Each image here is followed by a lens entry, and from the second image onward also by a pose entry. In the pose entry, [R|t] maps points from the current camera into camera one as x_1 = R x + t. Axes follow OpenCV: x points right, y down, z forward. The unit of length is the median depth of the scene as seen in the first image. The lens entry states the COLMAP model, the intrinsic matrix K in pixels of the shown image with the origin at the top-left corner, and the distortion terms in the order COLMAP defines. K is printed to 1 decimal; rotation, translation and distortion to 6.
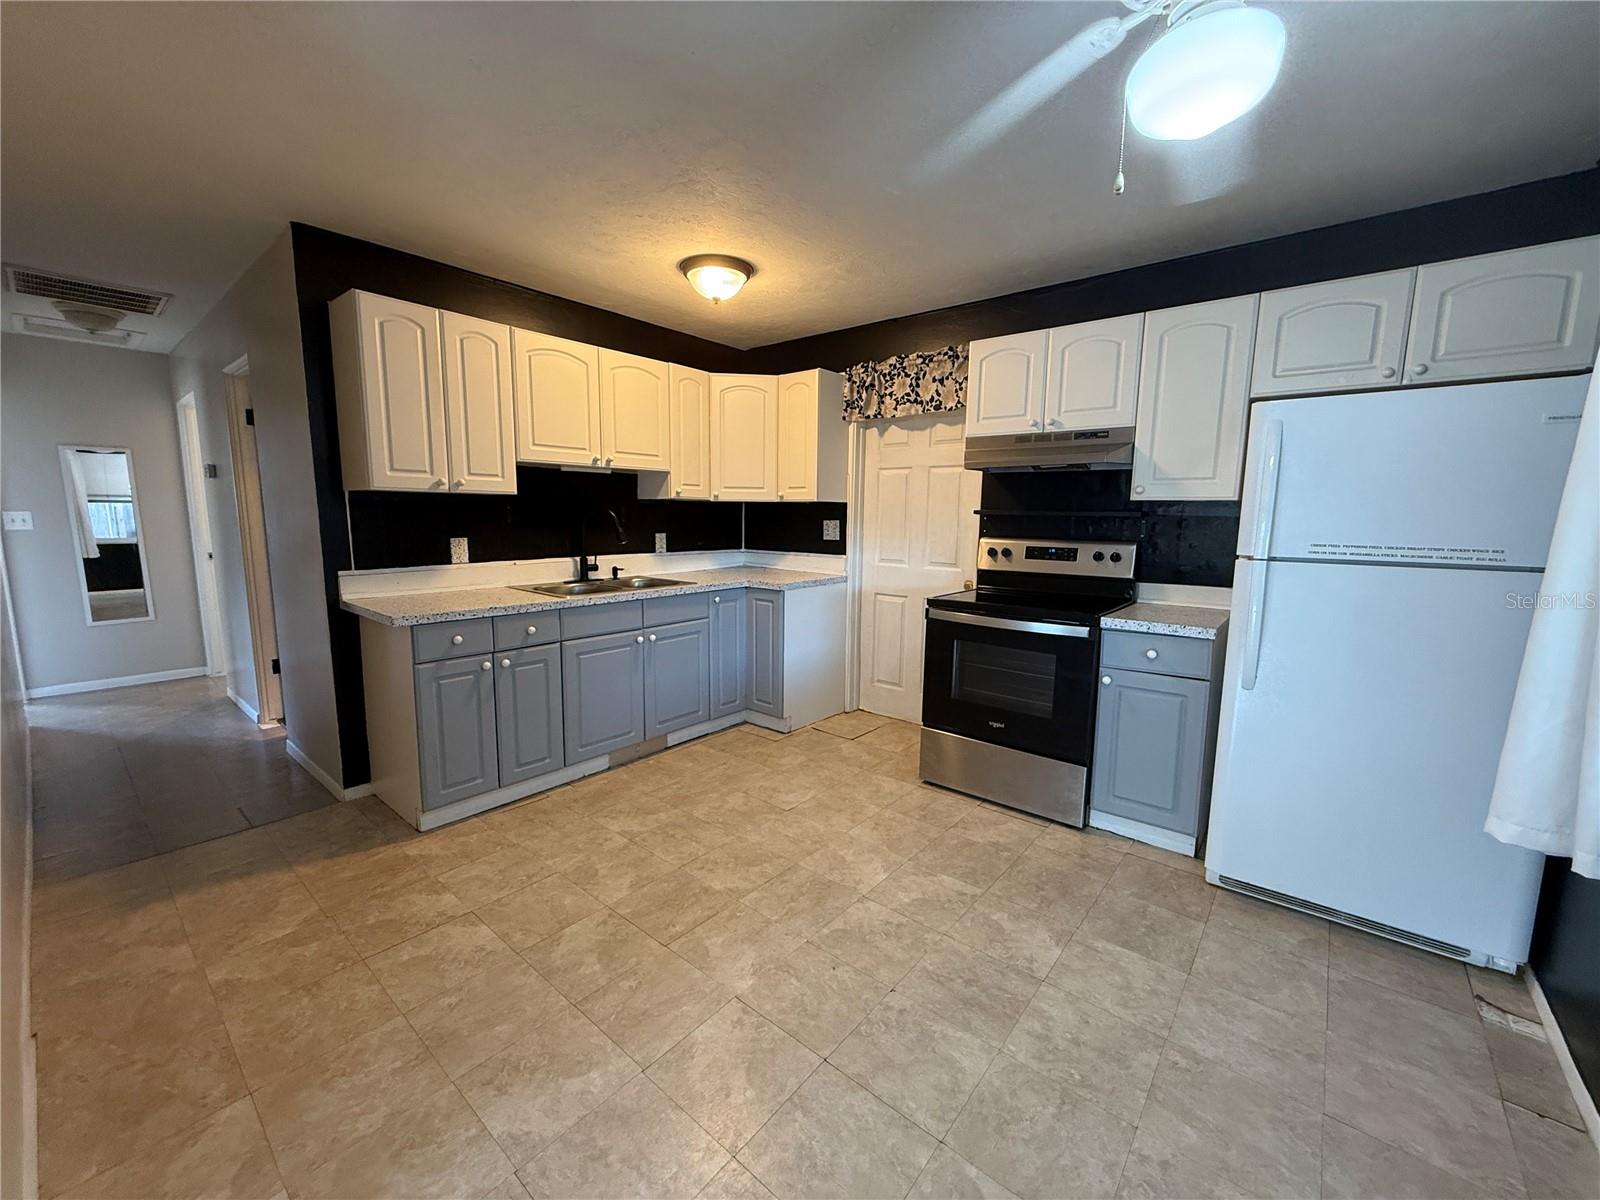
lens RADIAL K [[637.0, 0, 795.4], [0, 637.0, 598.9], [0, 0, 1]] dist [-0.001815, 0.000408]
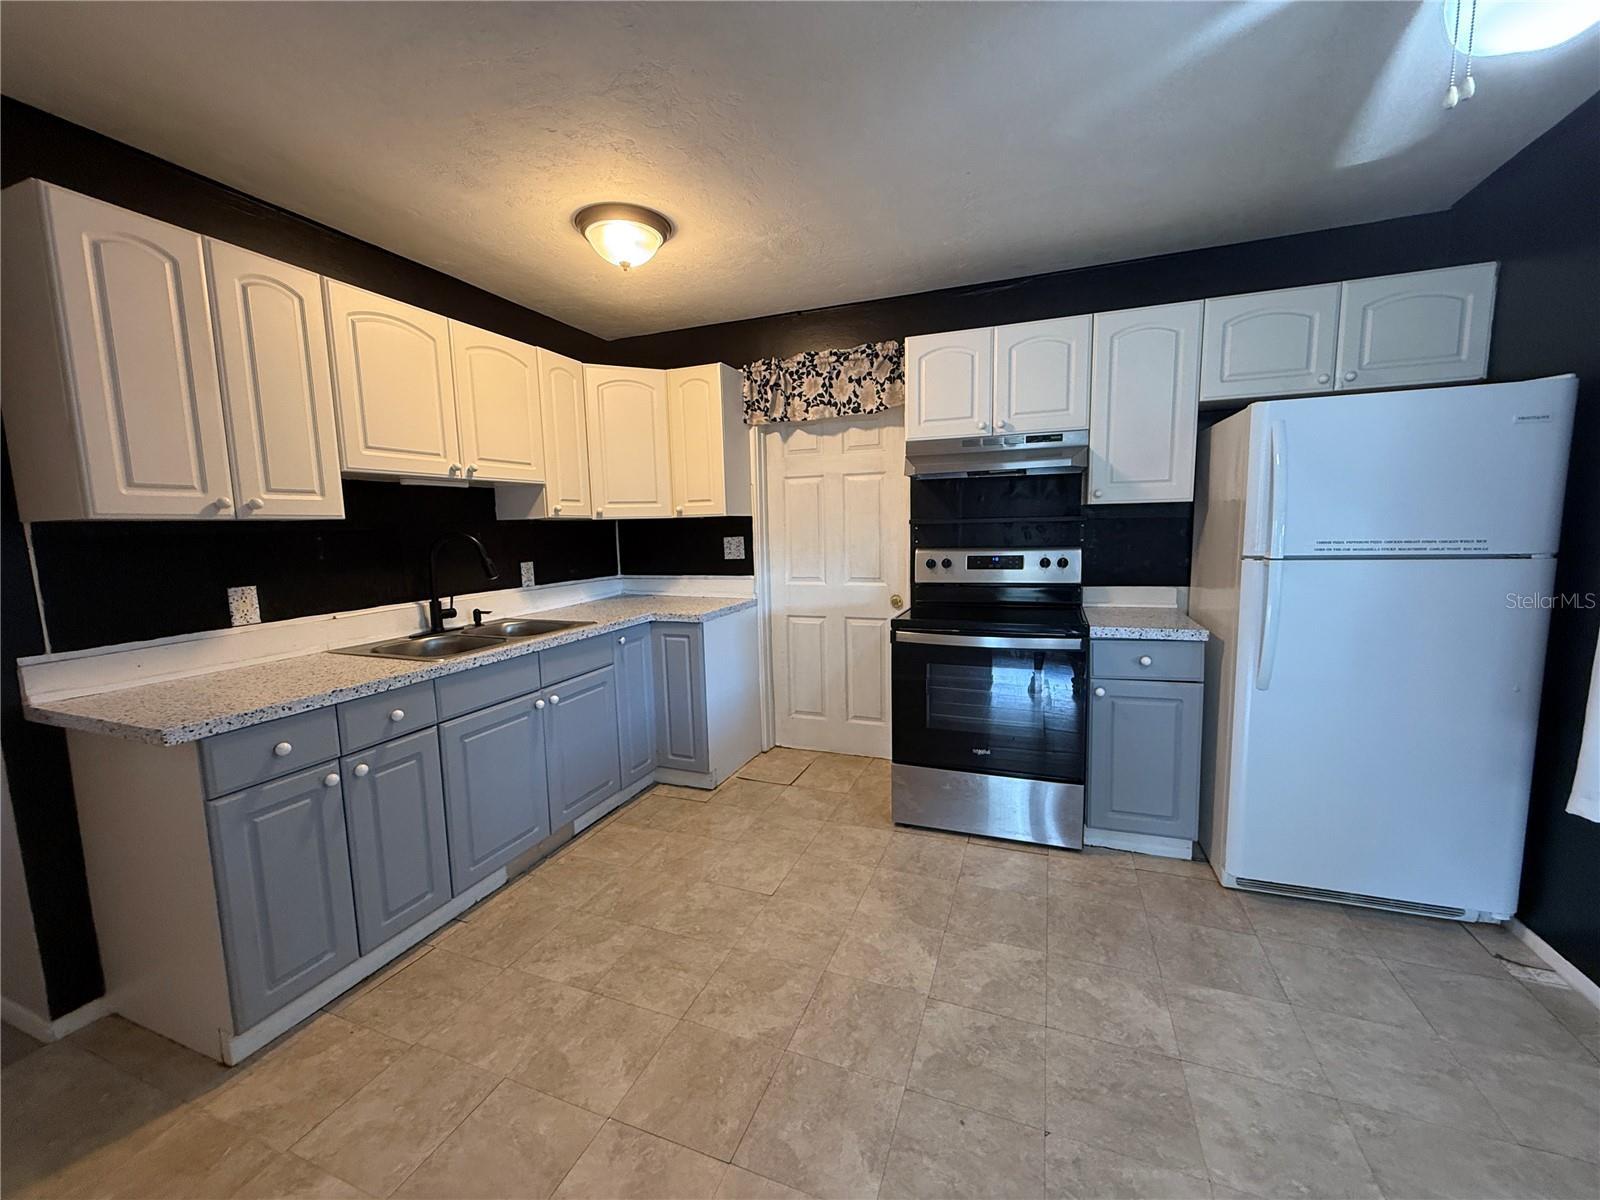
lens RADIAL K [[635.0, 0, 795.0], [0, 635.0, 599.2], [0, 0, 1]] dist [-0.000400, -0.000166]
pose [[0.946698, -0.072228, 0.313919, -0.201699], [0.078252, 0.996912, -0.006611, -0.035060], [-0.312472, 0.030824, 0.949427, 0.199818]]
